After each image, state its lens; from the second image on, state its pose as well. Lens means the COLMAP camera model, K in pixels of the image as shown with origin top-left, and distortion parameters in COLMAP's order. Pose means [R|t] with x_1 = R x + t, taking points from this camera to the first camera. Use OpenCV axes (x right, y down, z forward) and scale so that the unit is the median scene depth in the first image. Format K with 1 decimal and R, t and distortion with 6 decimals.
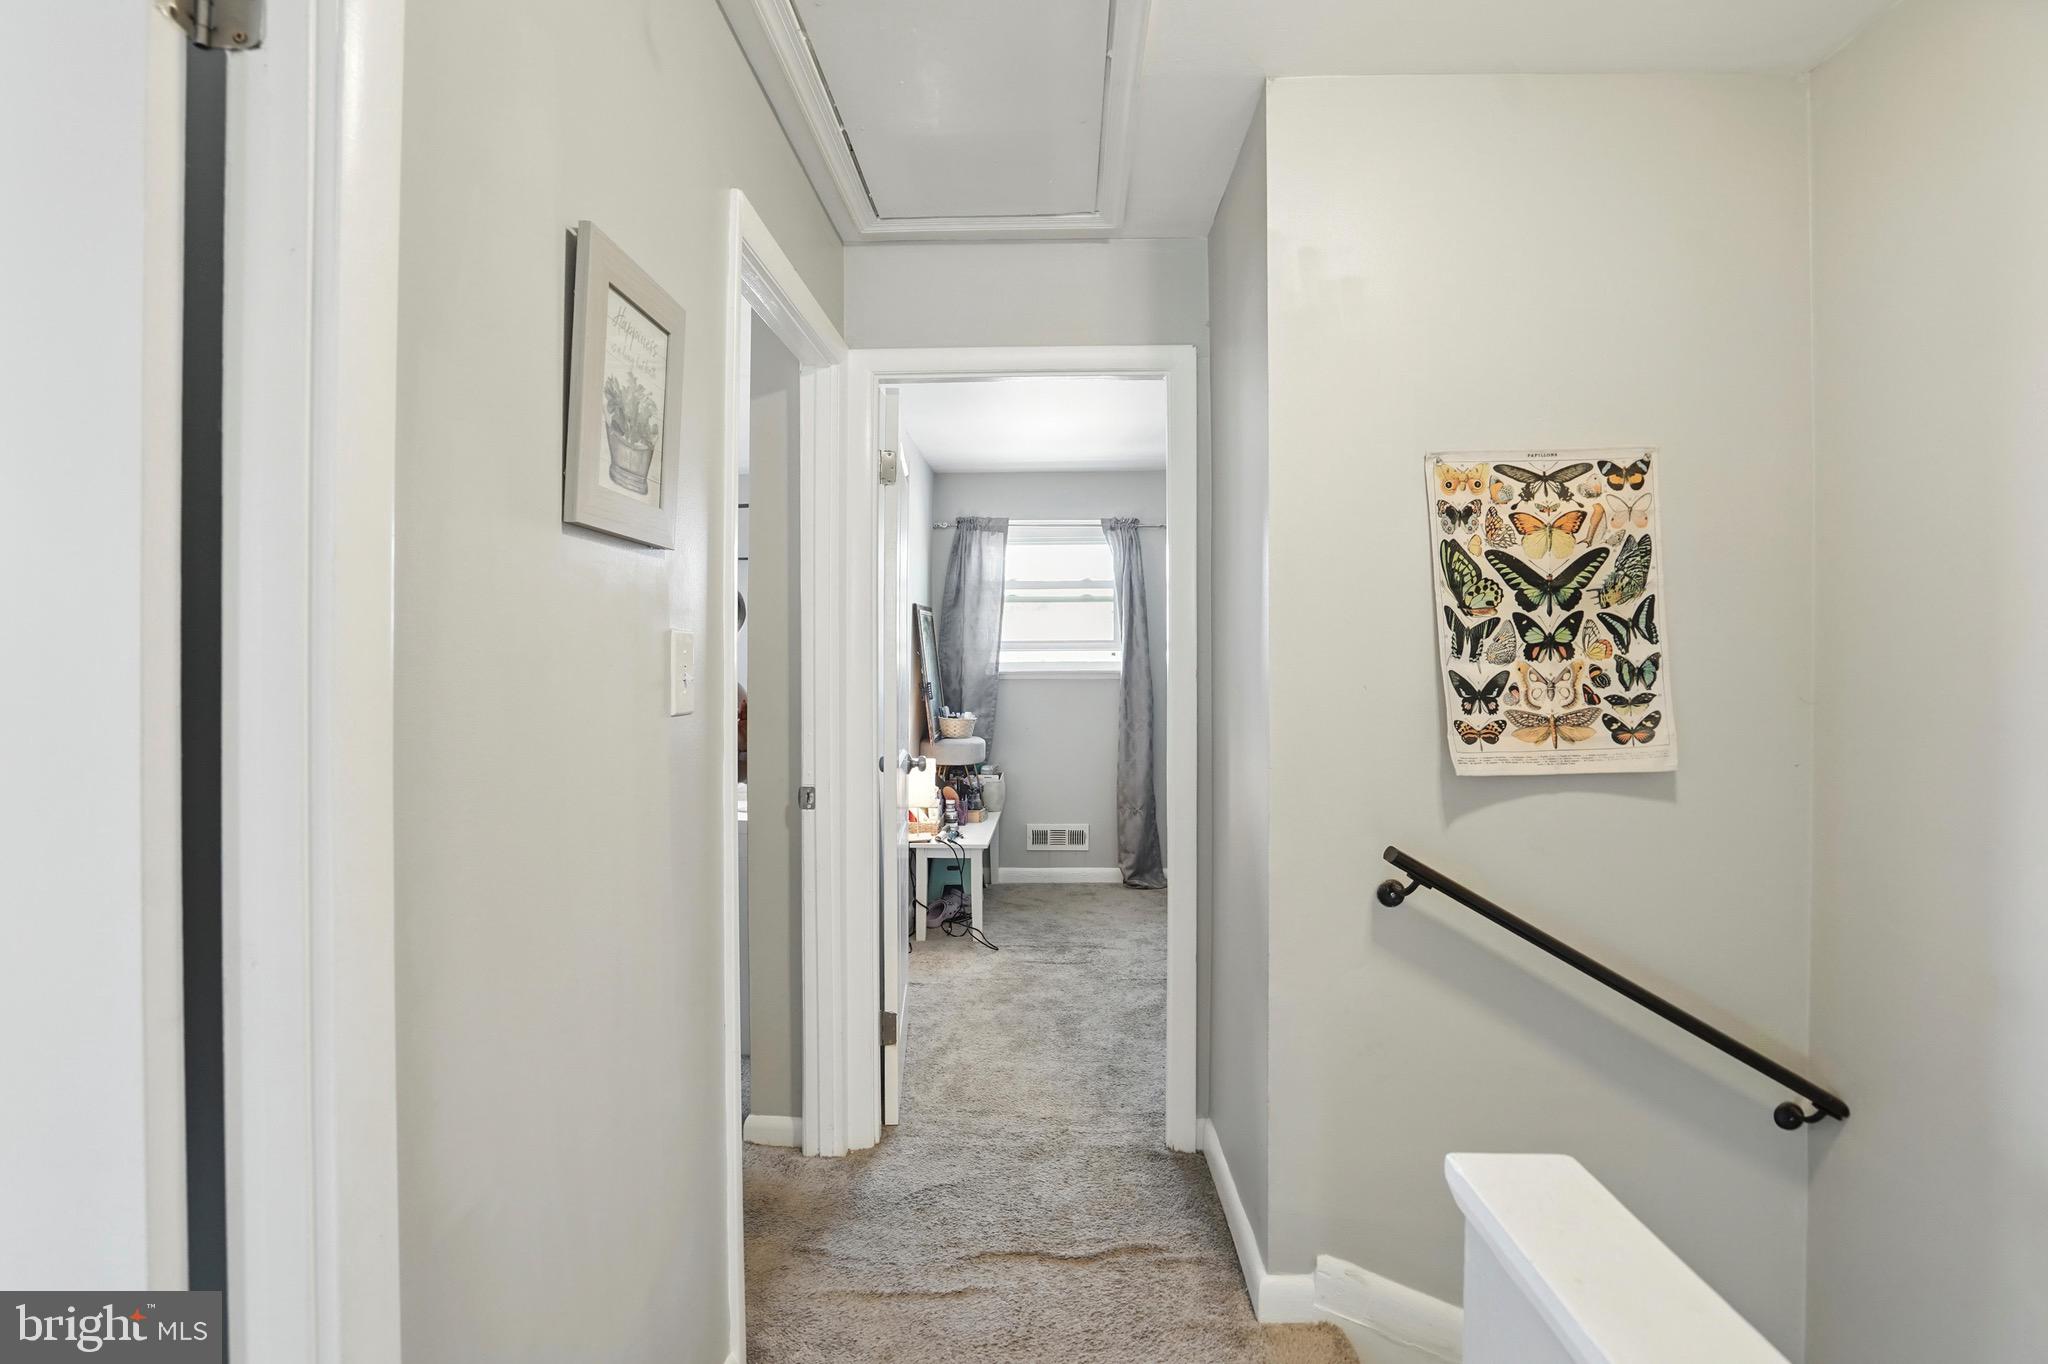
lens RADIAL K [[1113.9, 0, 1012.8], [0, 1113.9, 685.8], [0, 0, 1]] dist [-0.039471, 0.015971]
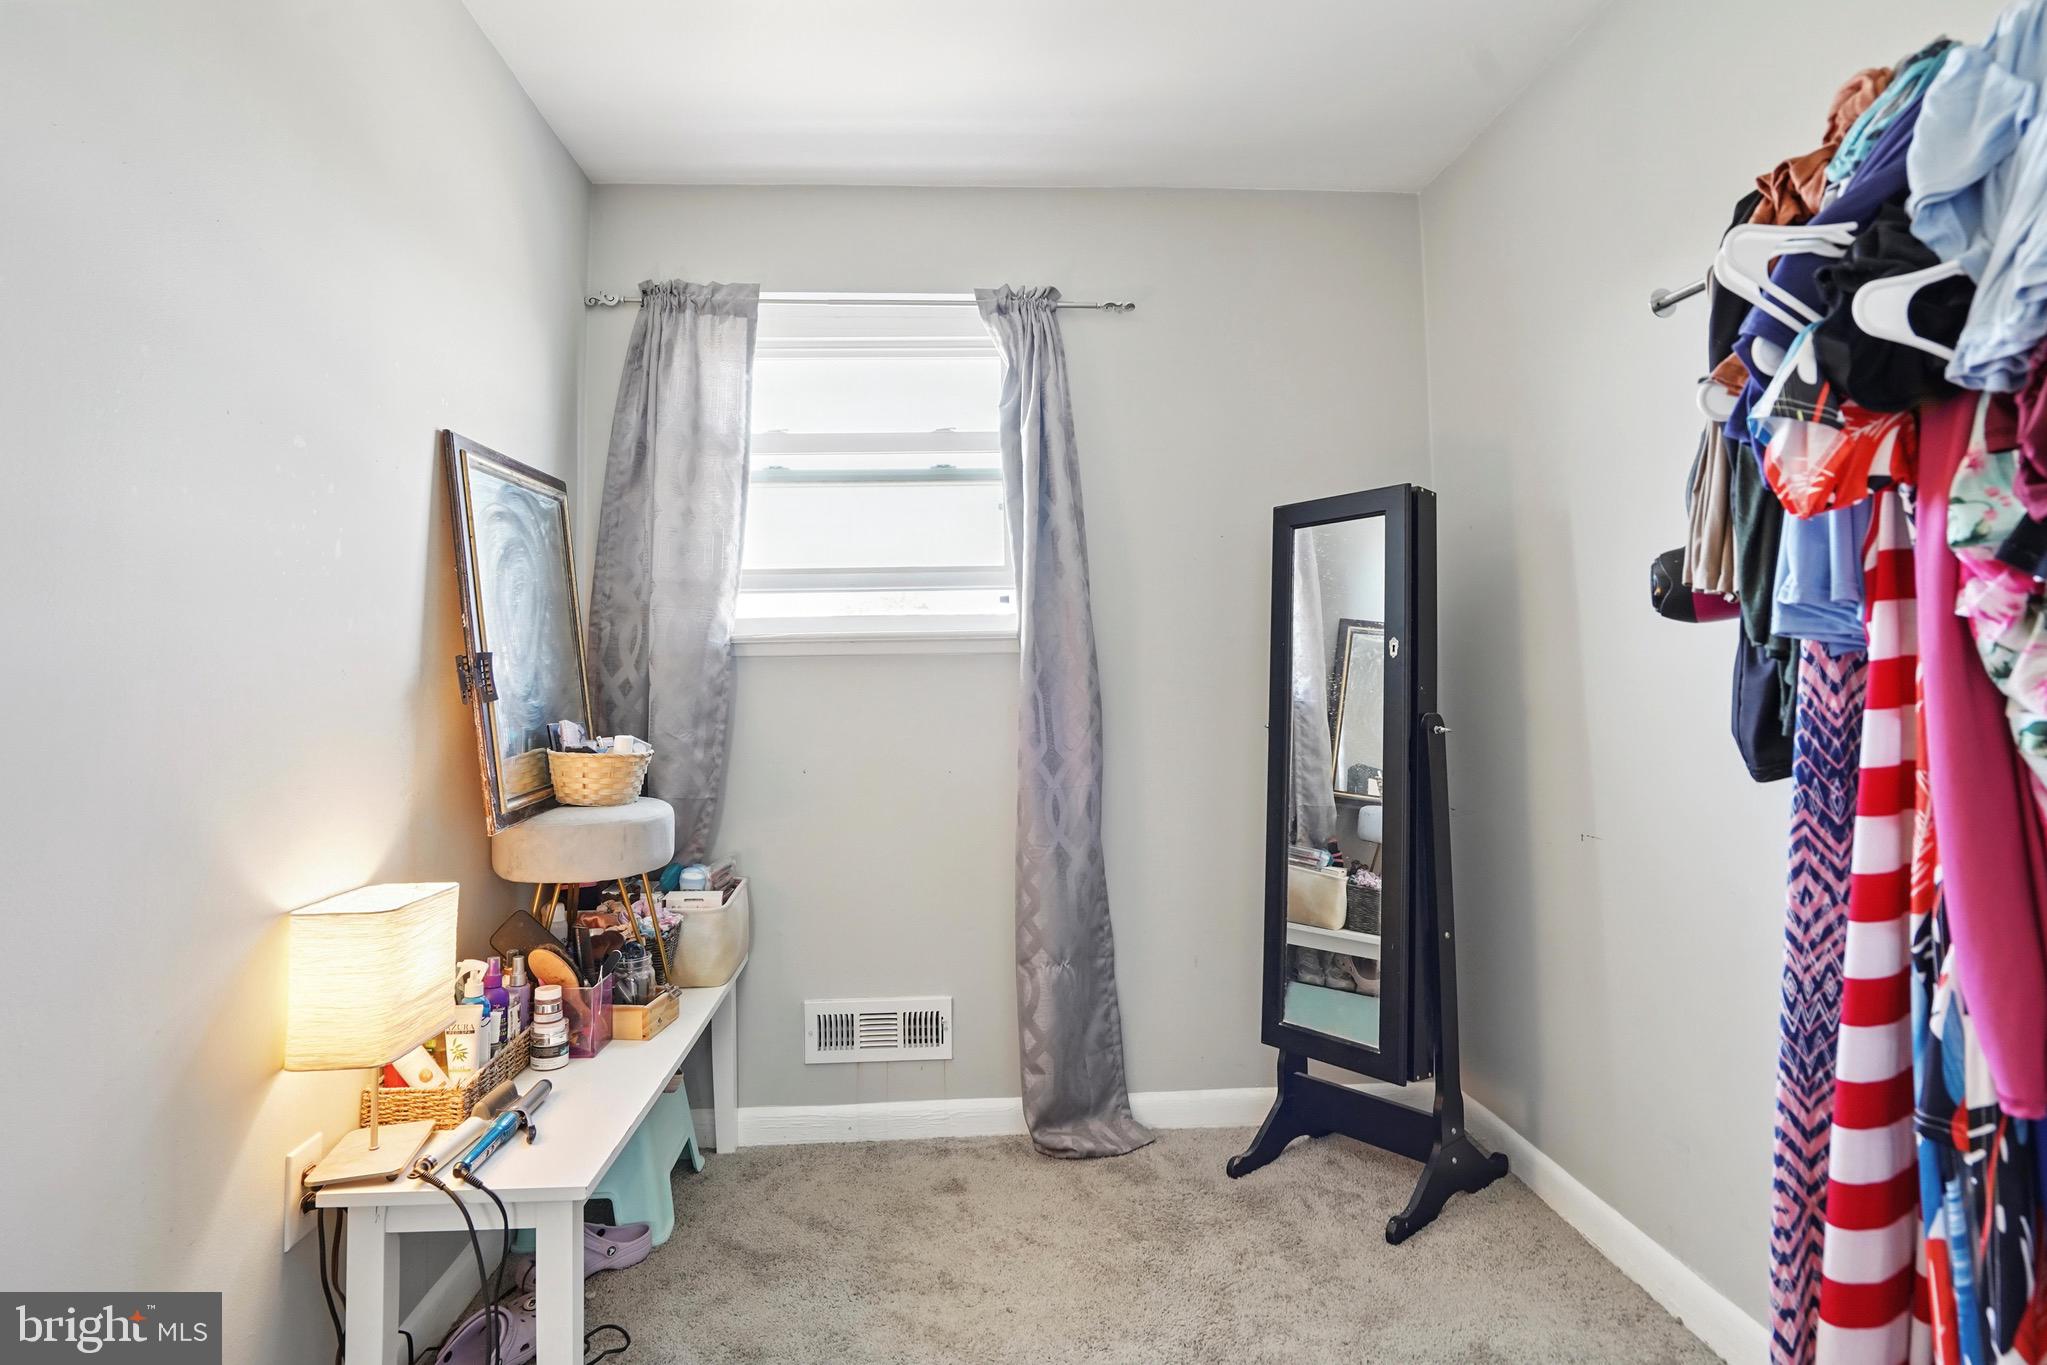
lens RADIAL K [[1113.4, 0, 1017.1], [0, 1113.4, 681.8], [0, 0, 1]] dist [-0.039471, 0.015971]
pose [[0.994385, -0.010280, 0.105322, 0.049792], [0.012213, 0.999768, -0.017728, 0.012652], [-0.105116, 0.018915, 0.994280, 0.576128]]
